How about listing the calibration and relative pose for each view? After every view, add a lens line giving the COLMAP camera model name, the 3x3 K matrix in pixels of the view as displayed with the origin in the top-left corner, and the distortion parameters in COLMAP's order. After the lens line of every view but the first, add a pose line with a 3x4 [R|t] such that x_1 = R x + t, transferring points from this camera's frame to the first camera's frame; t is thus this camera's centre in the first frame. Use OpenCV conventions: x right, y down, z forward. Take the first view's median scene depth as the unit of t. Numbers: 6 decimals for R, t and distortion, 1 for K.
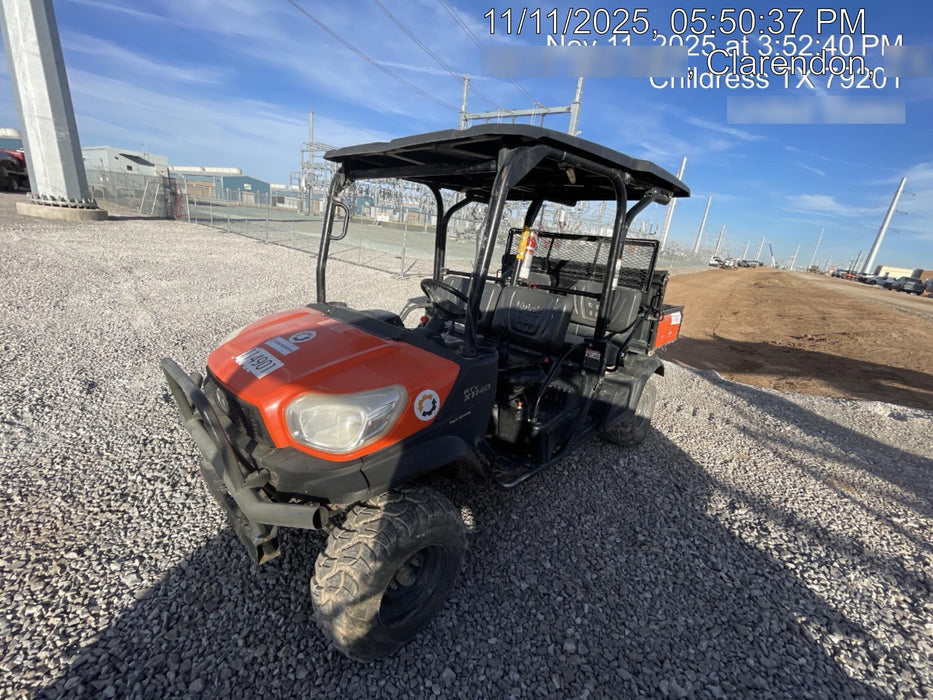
lens RADIAL K [[384.1, 0, 461.8], [0, 384.1, 344.5], [0, 0, 1]] dist [-0.004963, -0.001165]
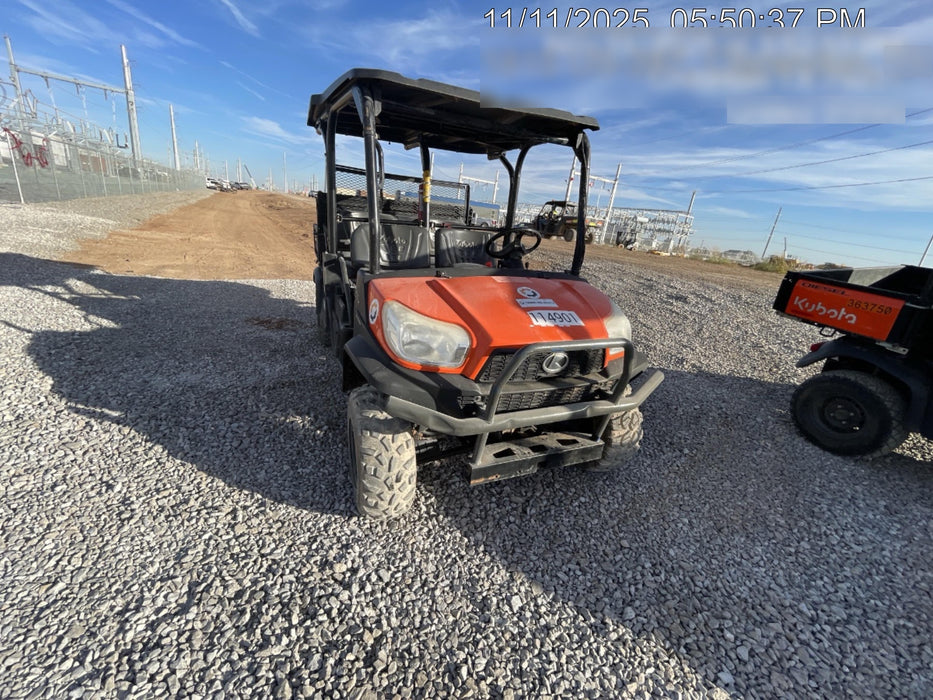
lens RADIAL K [[384.1, 0, 463.3], [0, 384.1, 347.1], [0, 0, 1]] dist [-0.004963, -0.001165]
pose [[0.413234, -0.346186, 0.842255, -1.465259], [0.178031, 0.937784, 0.298103, -0.231682], [-0.893052, 0.026762, 0.449156, 0.692083]]
